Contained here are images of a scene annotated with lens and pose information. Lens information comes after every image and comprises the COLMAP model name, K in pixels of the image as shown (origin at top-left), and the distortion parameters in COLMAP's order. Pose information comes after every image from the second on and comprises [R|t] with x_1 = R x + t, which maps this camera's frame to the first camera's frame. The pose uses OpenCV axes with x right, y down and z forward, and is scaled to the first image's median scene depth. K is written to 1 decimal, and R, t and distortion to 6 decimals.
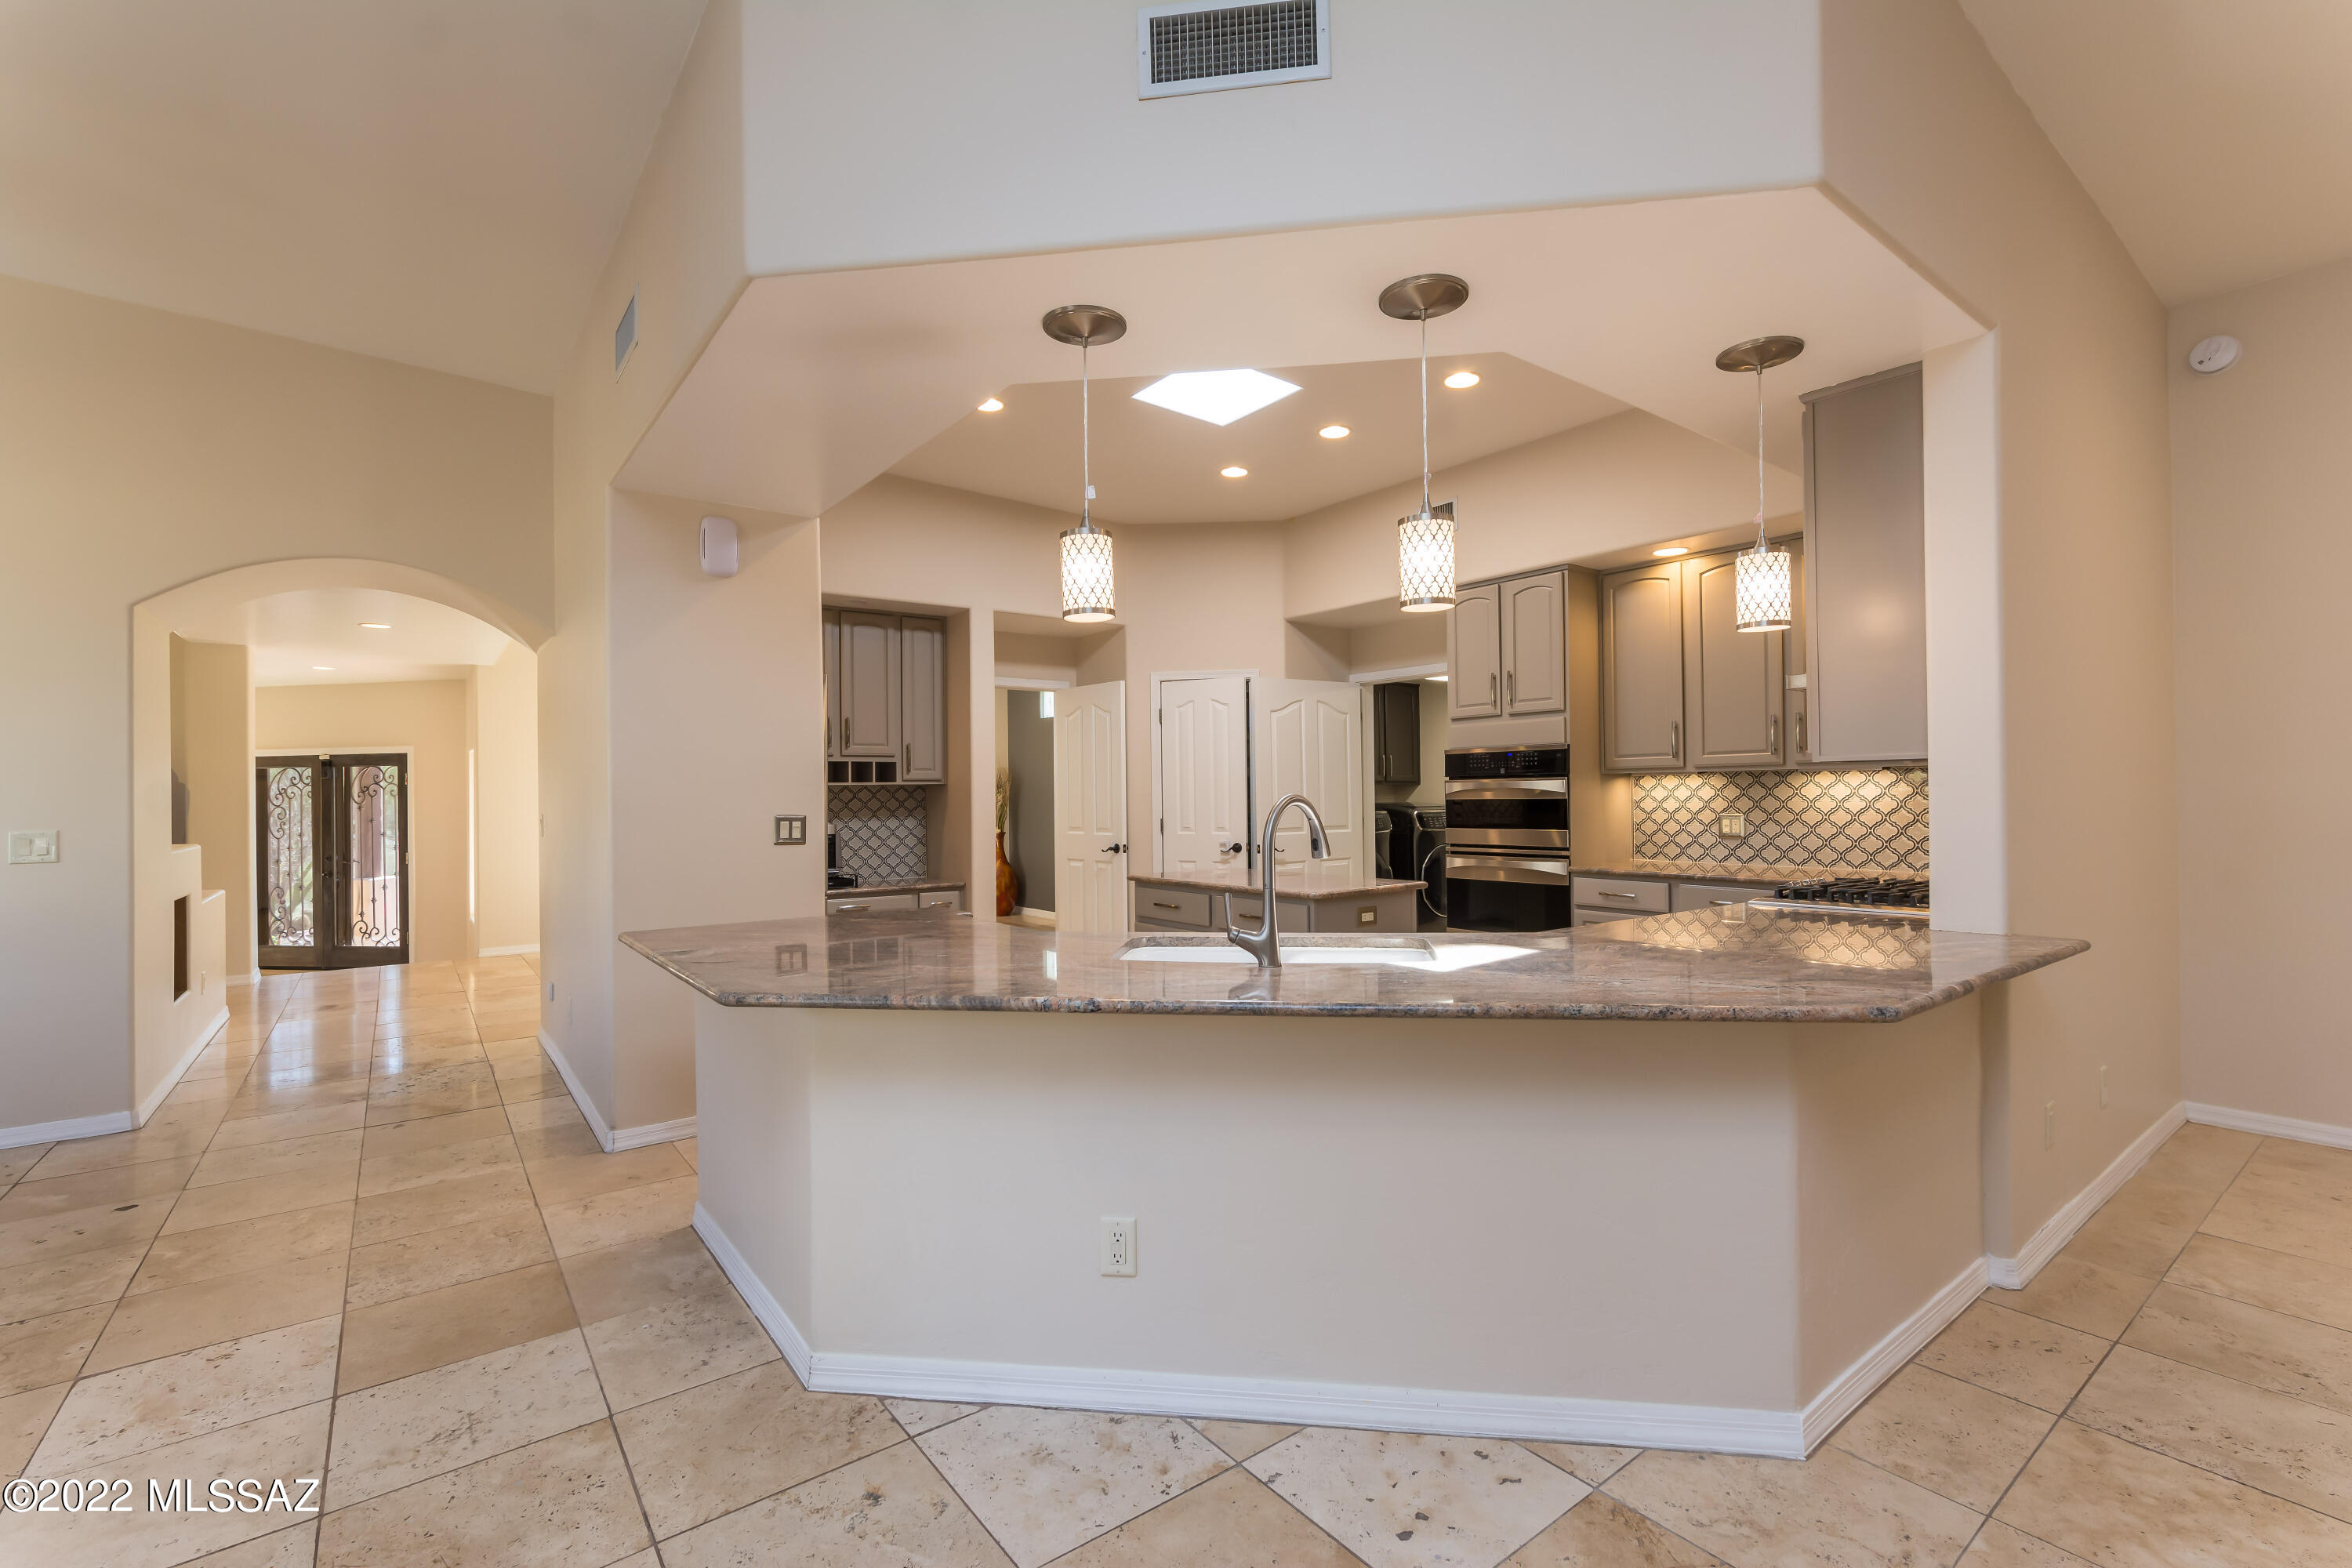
lens RADIAL K [[1023.6, 0, 1167.1], [0, 1023.6, 794.2], [0, 0, 1]] dist [-0.000877, 0.000988]
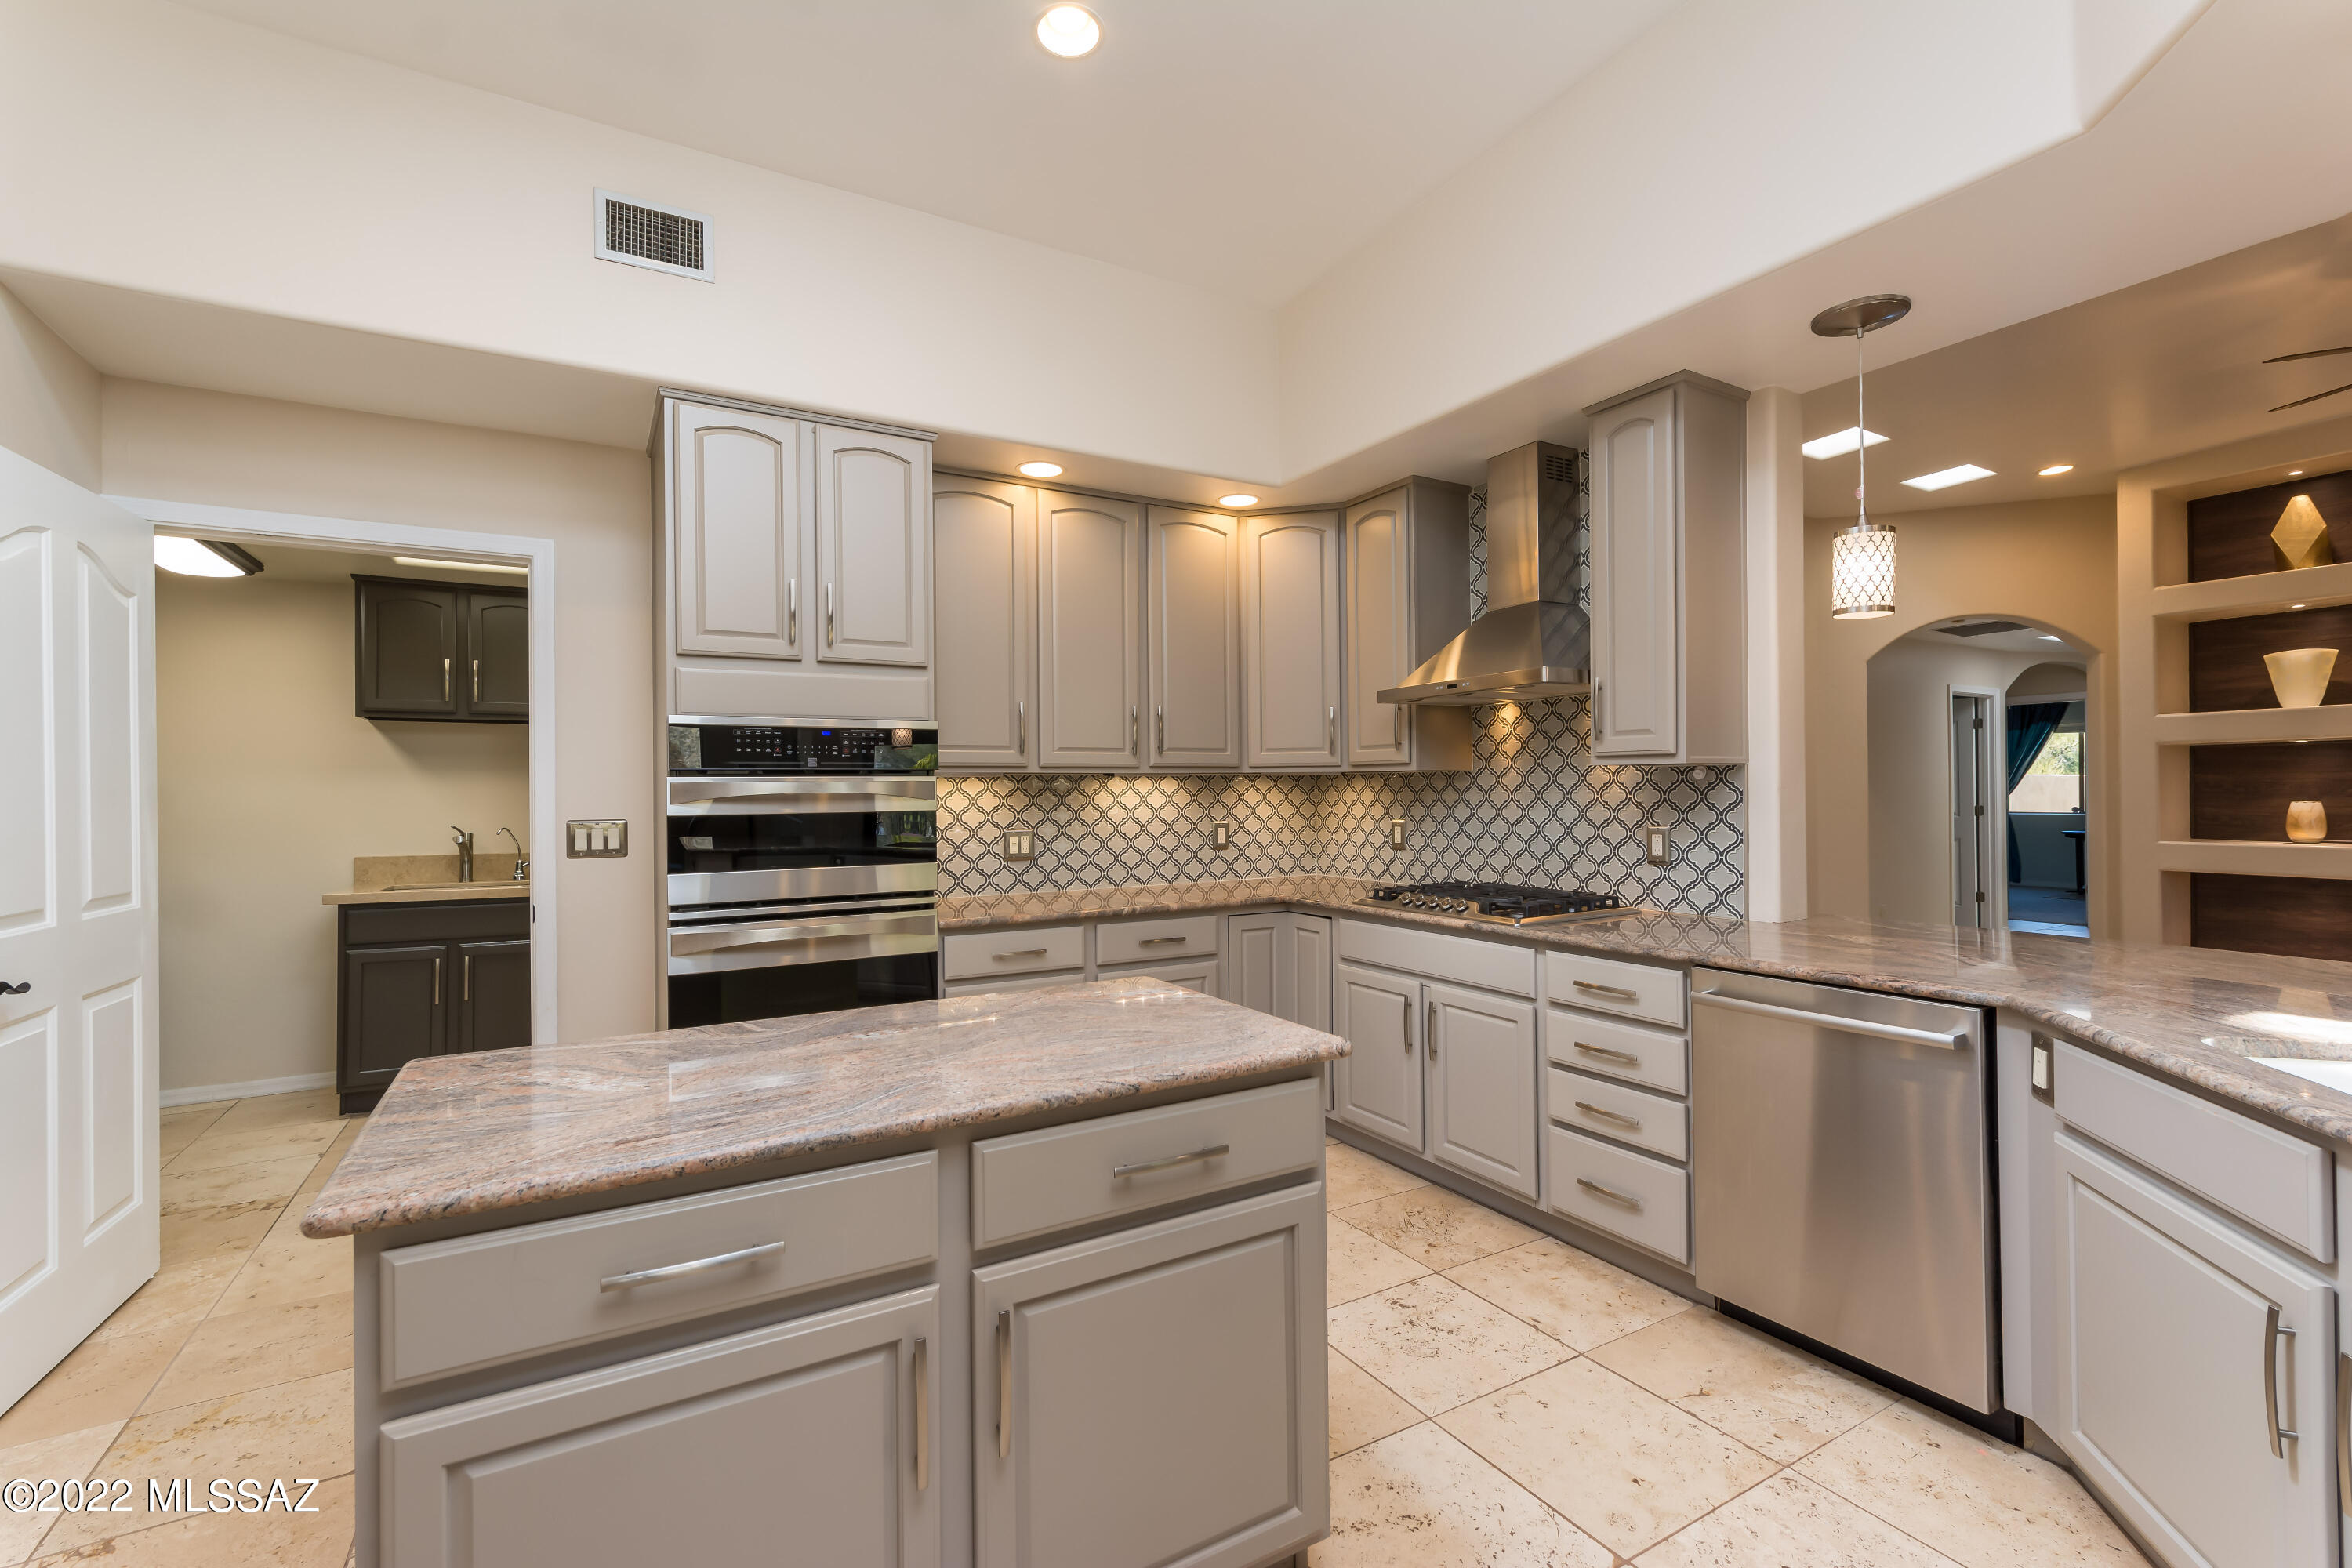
lens RADIAL K [[1023.6, 0, 1156.4], [0, 1023.6, 788.6], [0, 0, 1]] dist [-0.000877, 0.000988]
pose [[0.116355, 0.013612, 0.993114, -0.214207], [0.006129, 0.999877, -0.014422, 0.000527], [-0.993189, 0.007765, 0.116257, 0.820710]]
